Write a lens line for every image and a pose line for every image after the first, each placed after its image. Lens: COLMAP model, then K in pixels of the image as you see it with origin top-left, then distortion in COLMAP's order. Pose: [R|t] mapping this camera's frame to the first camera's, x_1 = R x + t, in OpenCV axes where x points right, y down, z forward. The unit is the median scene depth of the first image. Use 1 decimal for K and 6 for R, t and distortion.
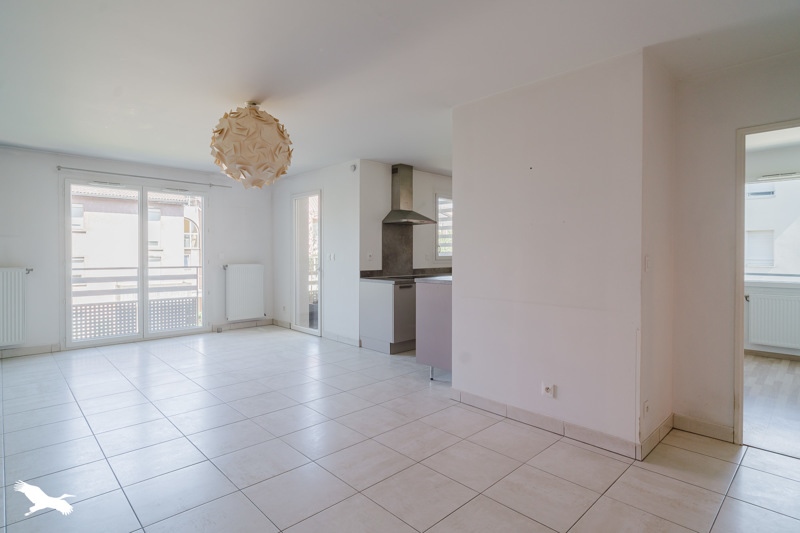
lens RADIAL K [[419.3, 0, 400.8], [0, 419.3, 259.5], [0, 0, 1]] dist [-0.000558, 0.000000]
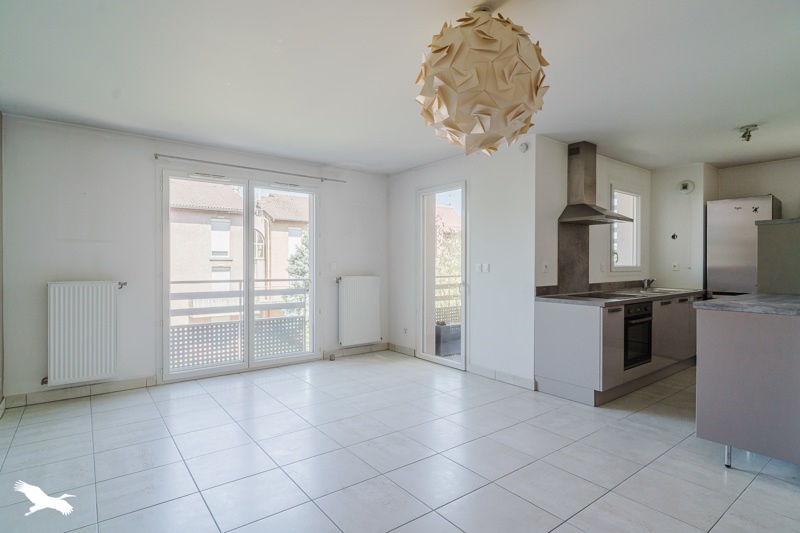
lens RADIAL K [[416.6, 0, 400.0], [0, 416.6, 266.5], [0, 0, 1]] dist [-0.001698, -0.000022]
pose [[0.993737, 0.001041, -0.111743, -0.232828], [-0.001884, 0.999971, -0.007433, -0.002281], [0.111732, 0.007597, 0.993709, 0.232174]]
